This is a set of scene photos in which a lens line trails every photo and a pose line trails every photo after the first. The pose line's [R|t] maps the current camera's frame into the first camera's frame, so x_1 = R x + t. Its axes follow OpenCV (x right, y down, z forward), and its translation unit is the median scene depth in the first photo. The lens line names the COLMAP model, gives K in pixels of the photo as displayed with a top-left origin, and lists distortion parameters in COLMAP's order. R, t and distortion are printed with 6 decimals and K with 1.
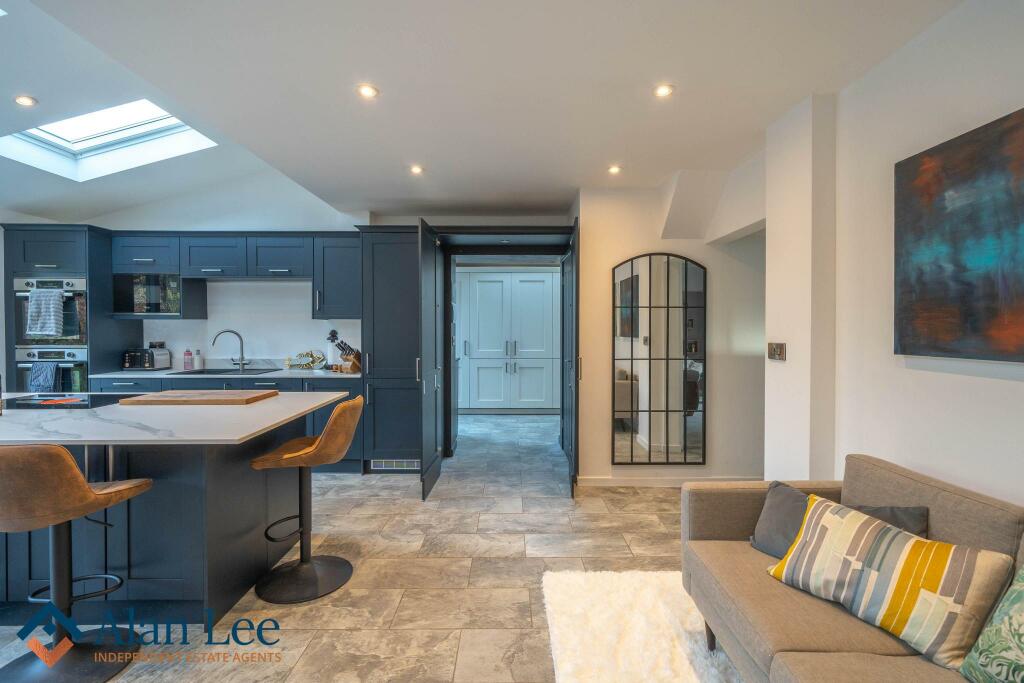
lens RADIAL K [[463.7, 0, 513.1], [0, 463.7, 335.8], [0, 0, 1]] dist [0.004329, 0.001410]
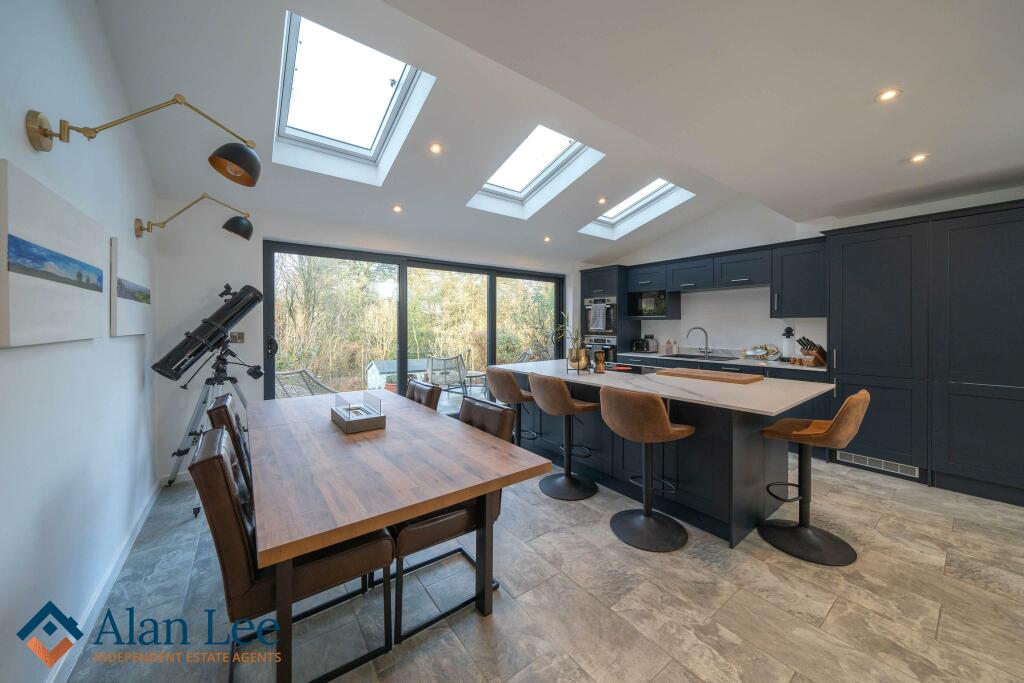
lens RADIAL K [[356.4, 0, 522.5], [0, 356.4, 327.9], [0, 0, 1]] dist [-0.002599, -0.000212]
pose [[0.603121, 0.004693, -0.797636, -0.088607], [-0.012472, 0.999916, -0.003547, 0.000591], [0.797552, 0.012088, 0.603129, -0.056654]]
